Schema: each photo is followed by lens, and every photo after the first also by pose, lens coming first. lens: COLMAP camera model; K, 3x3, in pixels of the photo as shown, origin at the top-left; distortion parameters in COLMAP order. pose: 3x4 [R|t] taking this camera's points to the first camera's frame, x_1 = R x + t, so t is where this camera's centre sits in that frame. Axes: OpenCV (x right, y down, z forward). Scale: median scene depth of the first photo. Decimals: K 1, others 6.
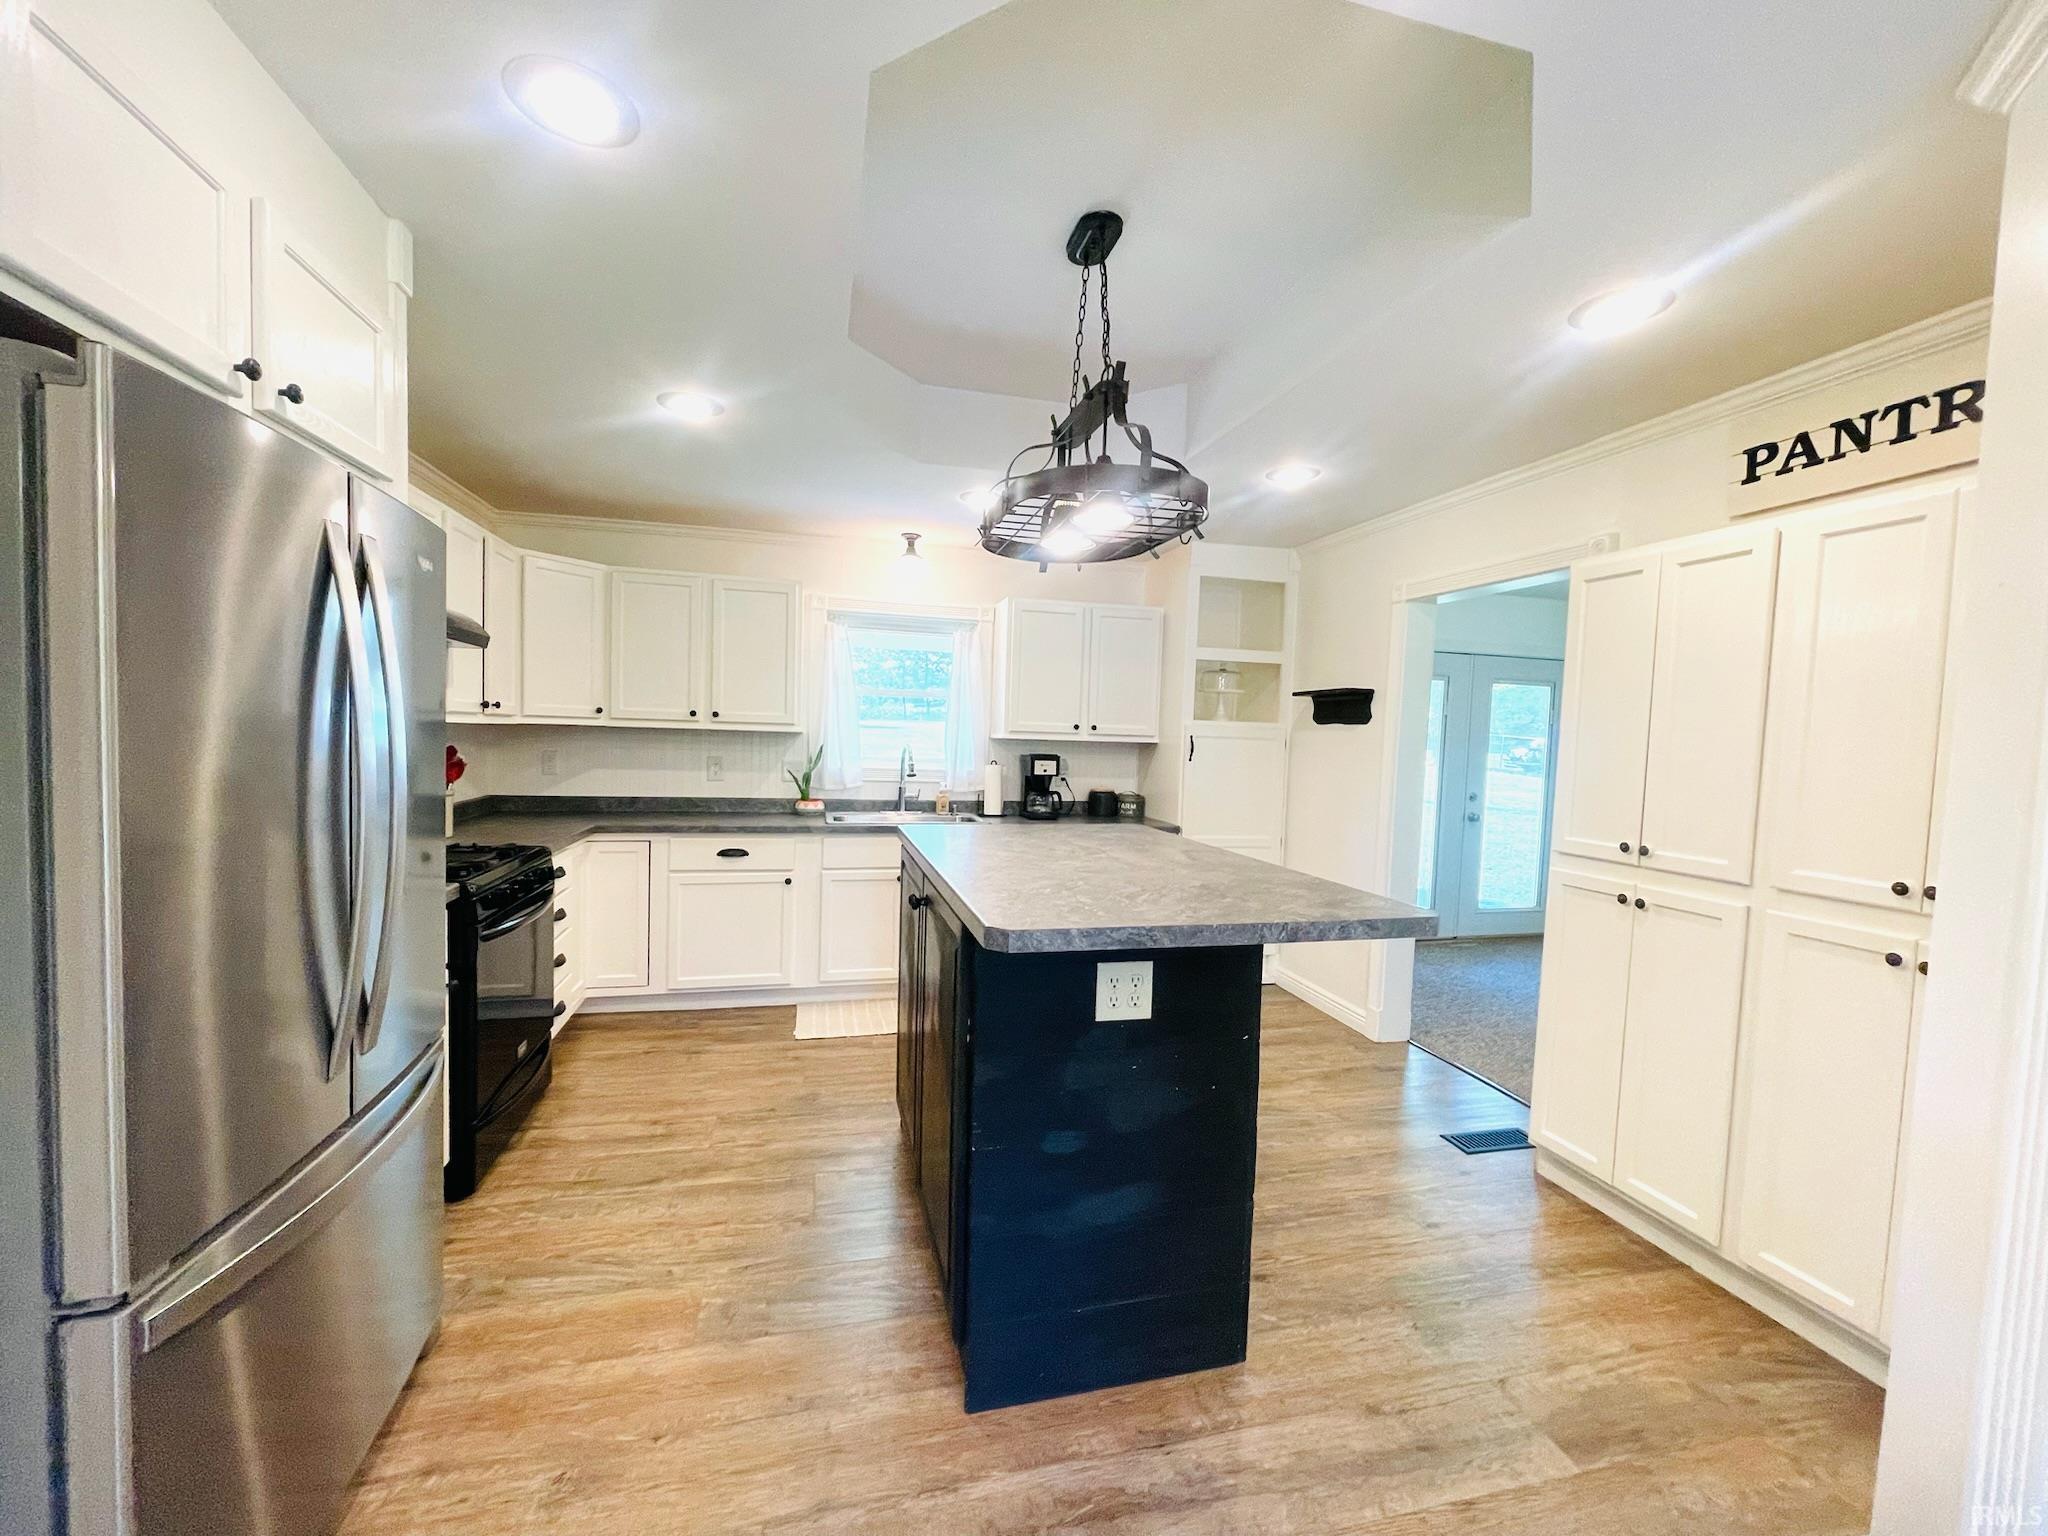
lens RADIAL K [[825.4, 0, 1027.8], [0, 825.4, 775.7], [0, 0, 1]] dist [0.000009, -0.000215]
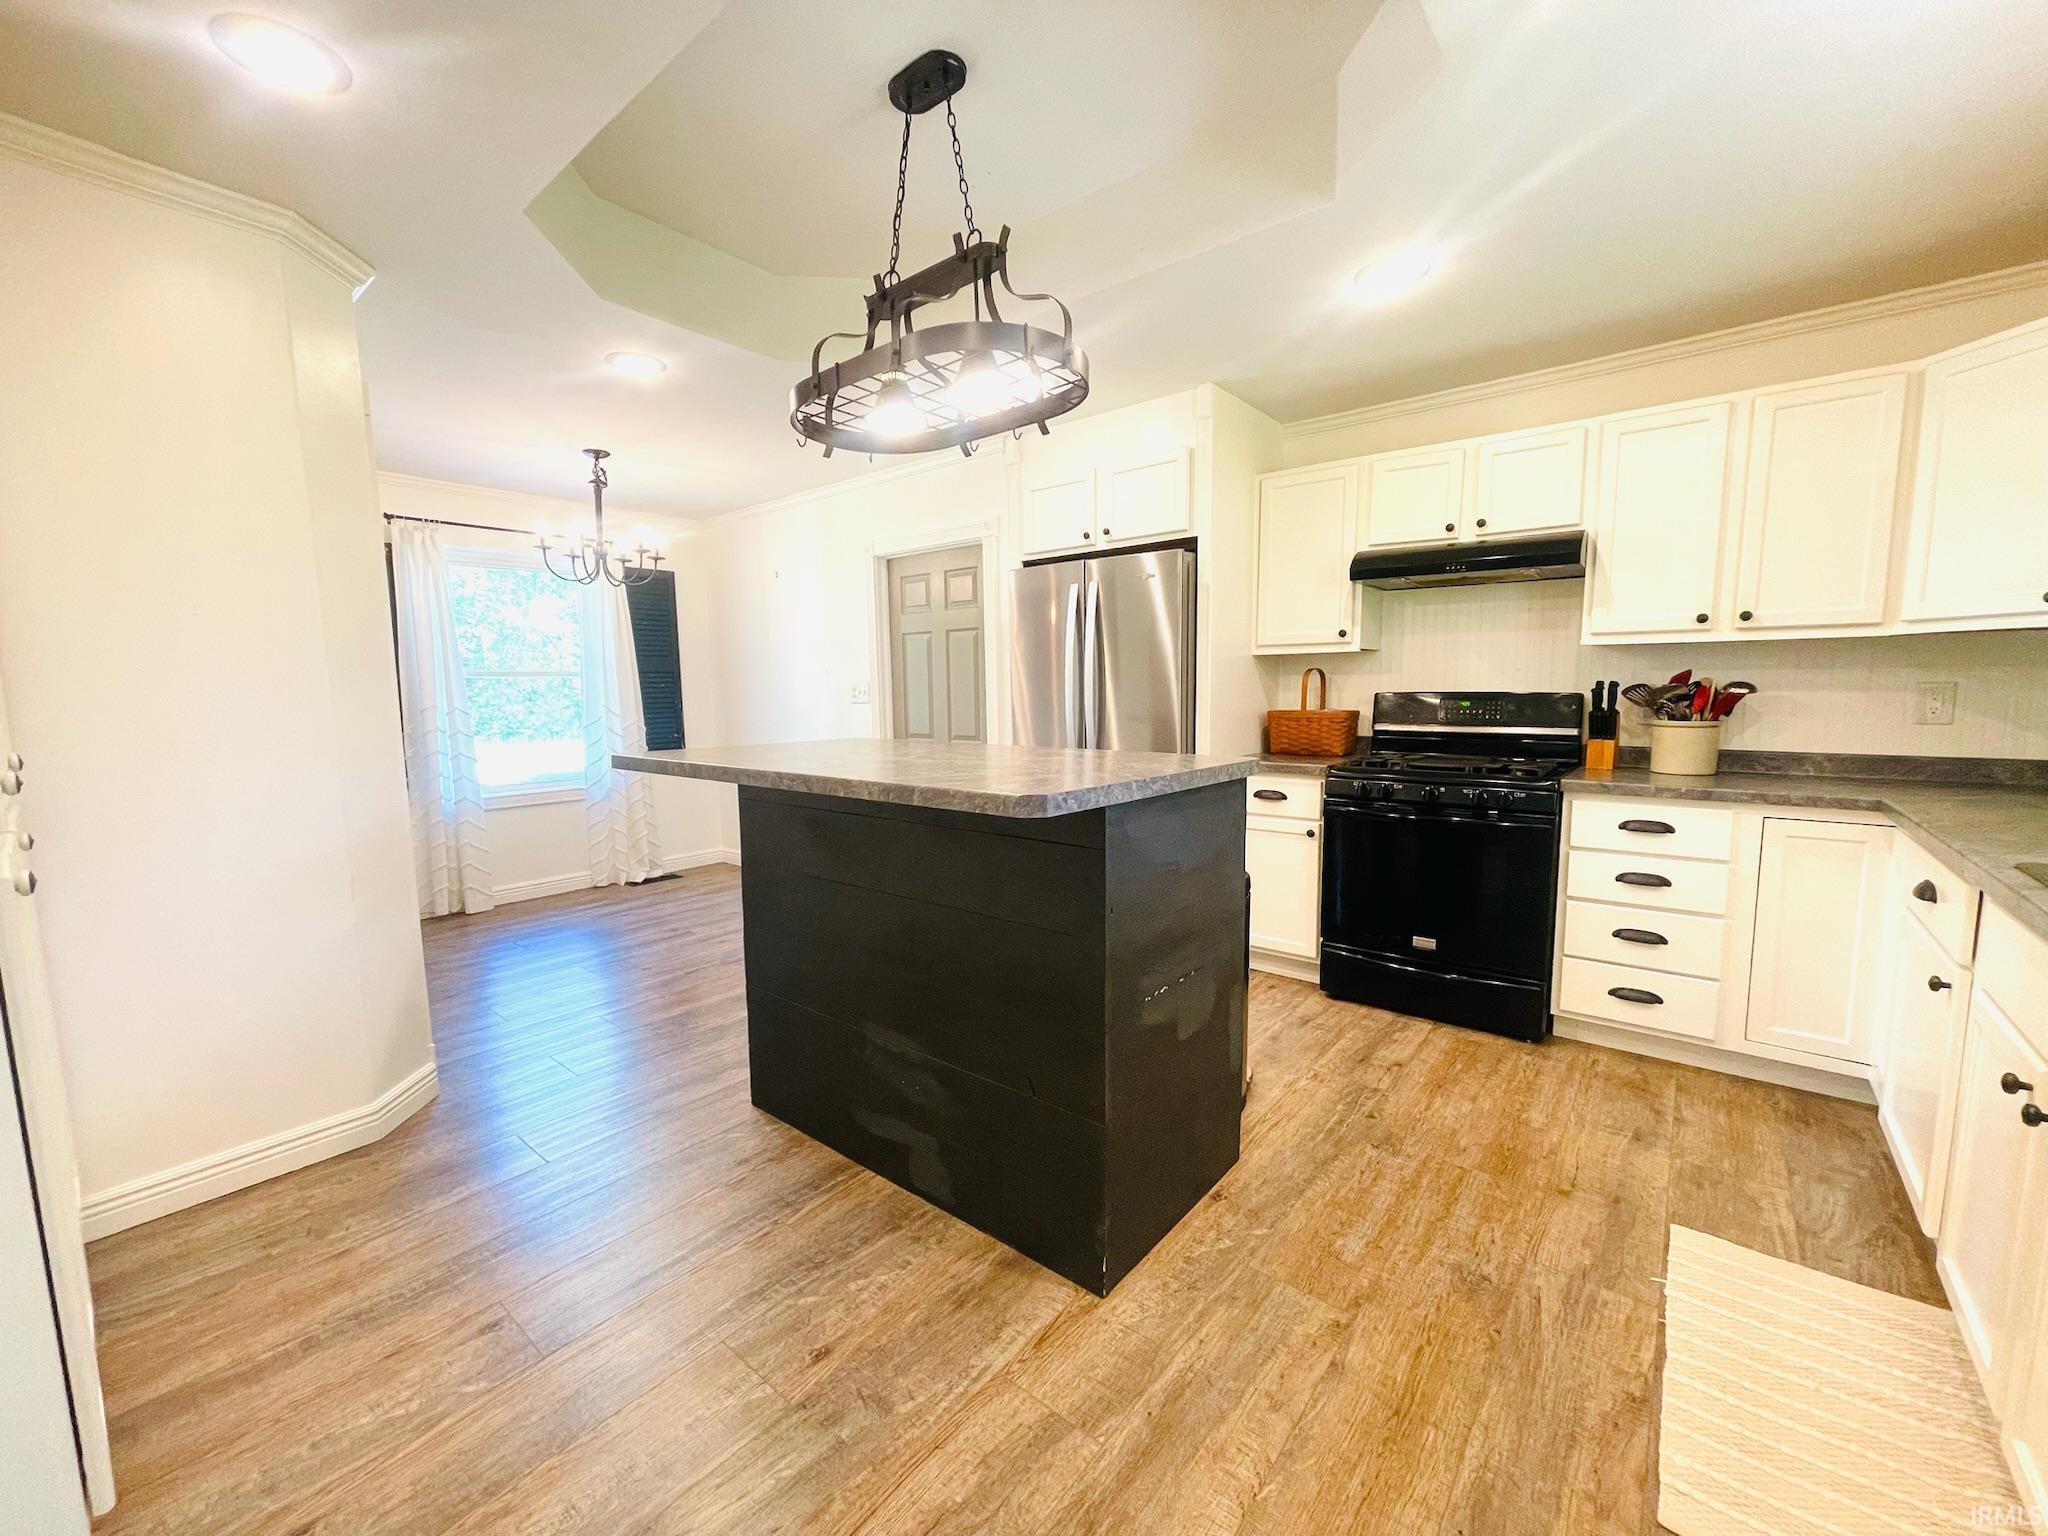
lens RADIAL K [[825.4, 0, 1027.8], [0, 825.4, 775.7], [0, 0, 1]] dist [0.000009, -0.000215]
pose [[-0.805366, 0.043692, -0.591166, 0.277236], [-0.044254, 0.990065, 0.133463, -0.007610], [0.591124, 0.133648, -0.795431, 0.933105]]
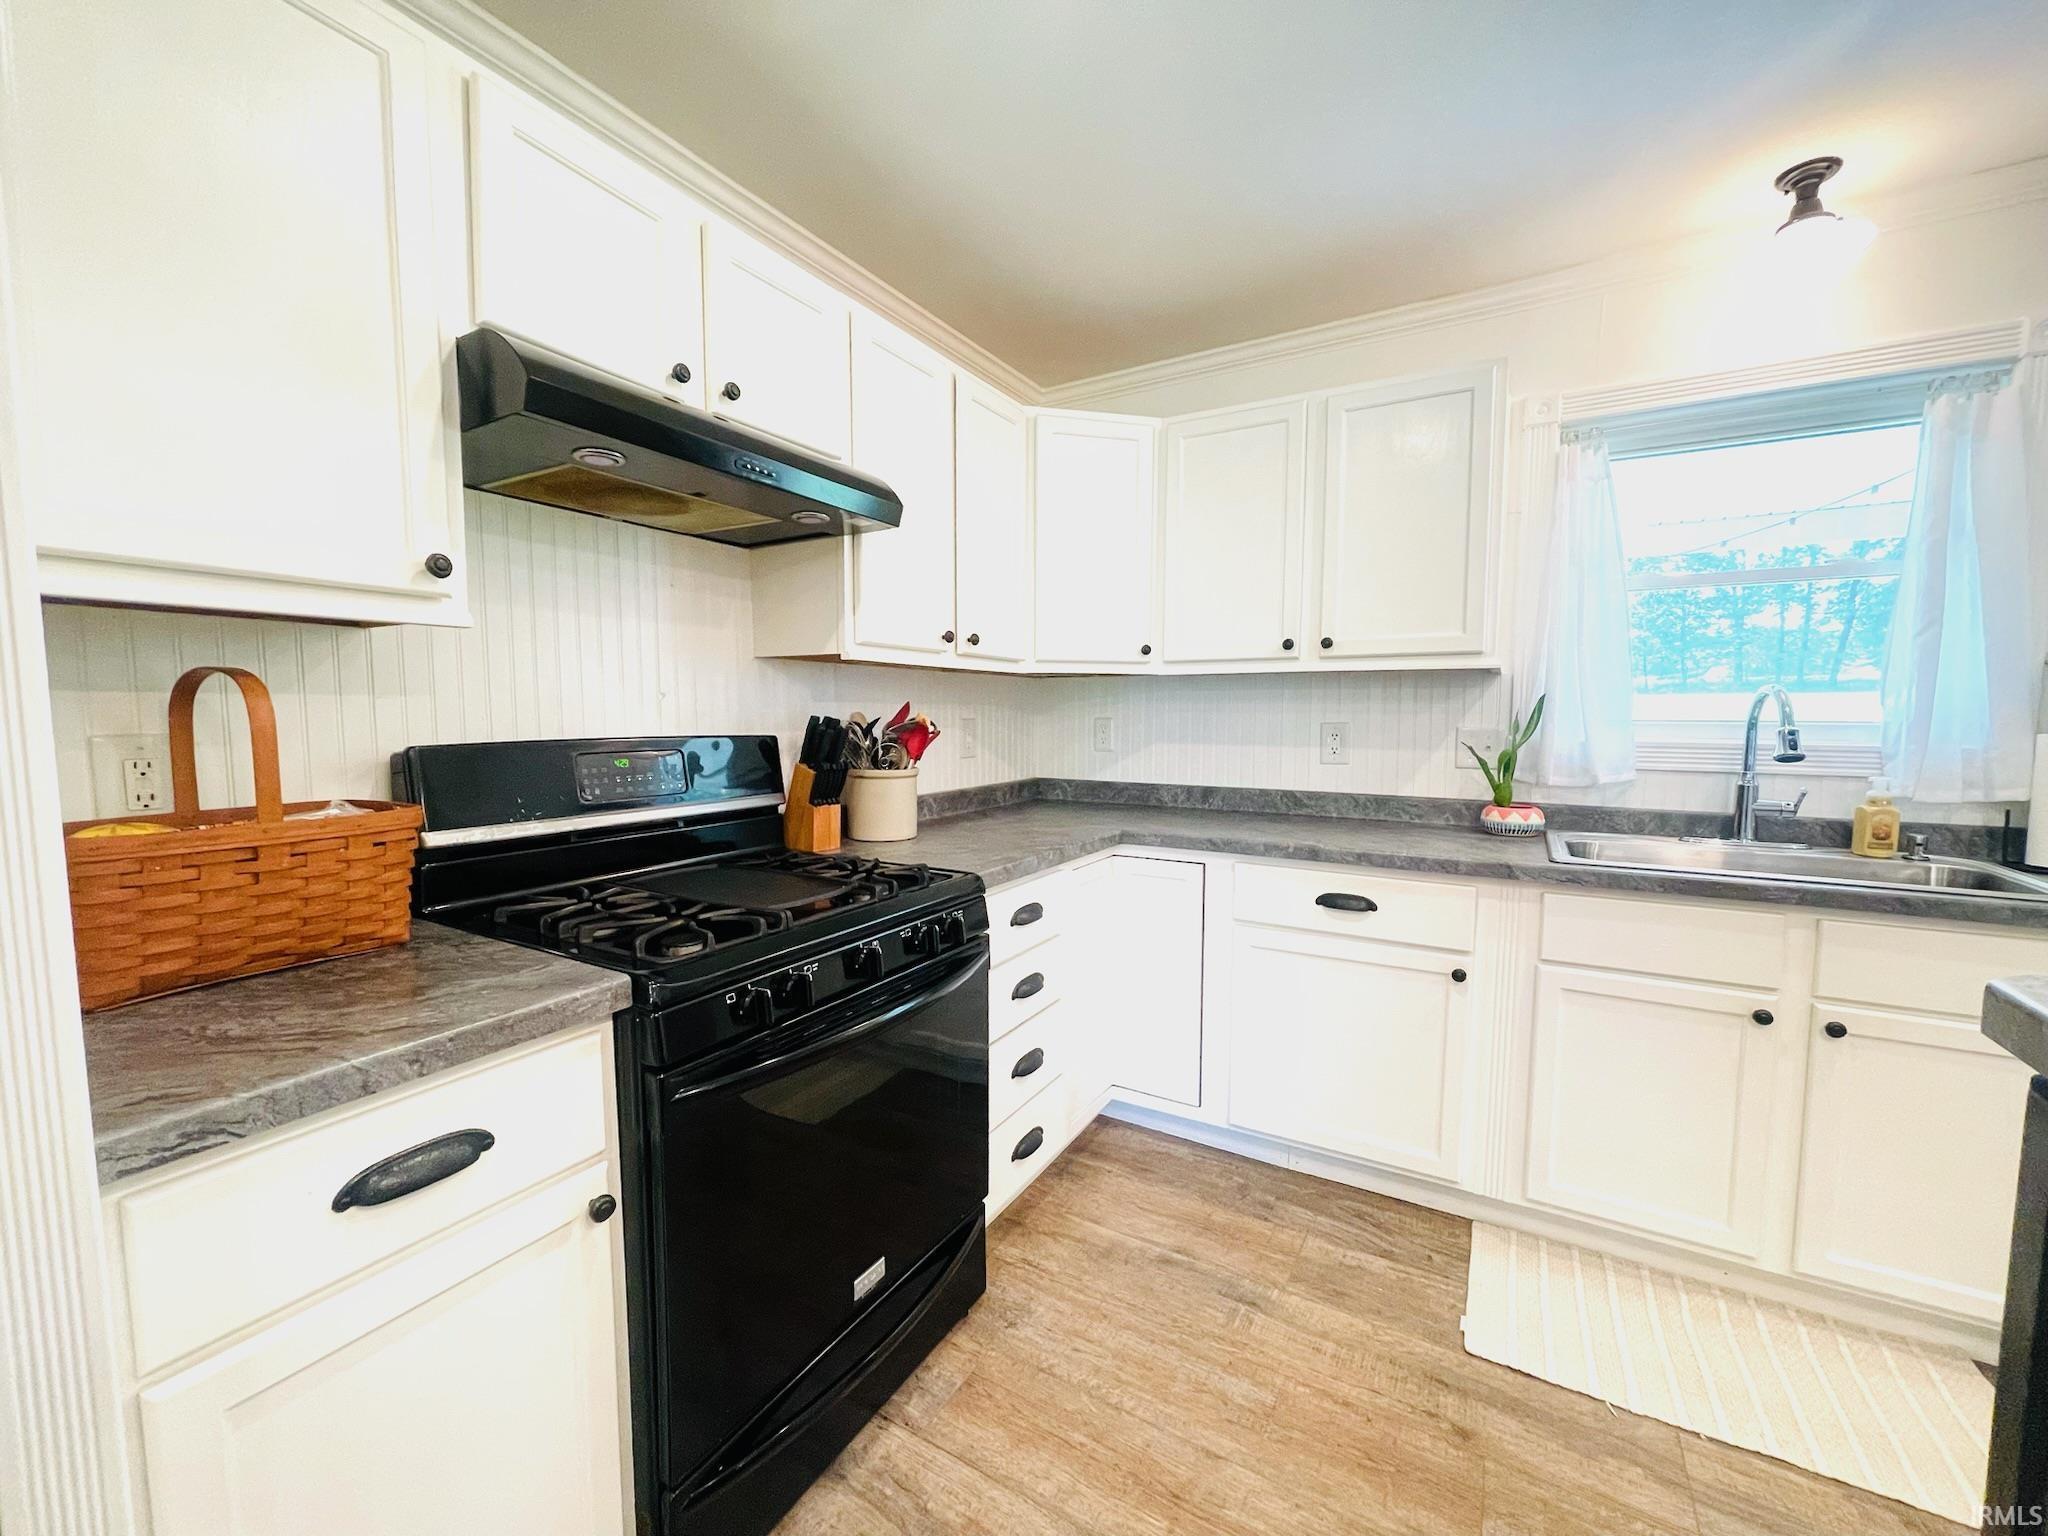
lens RADIAL K [[825.4, 0, 1027.8], [0, 825.4, 775.7], [0, 0, 1]] dist [0.000009, -0.000215]
pose [[0.706862, 0.027104, -0.706832, -0.116412], [-0.015207, 0.999617, 0.023123, 0.004236], [0.707188, -0.005596, 0.707003, 0.429561]]
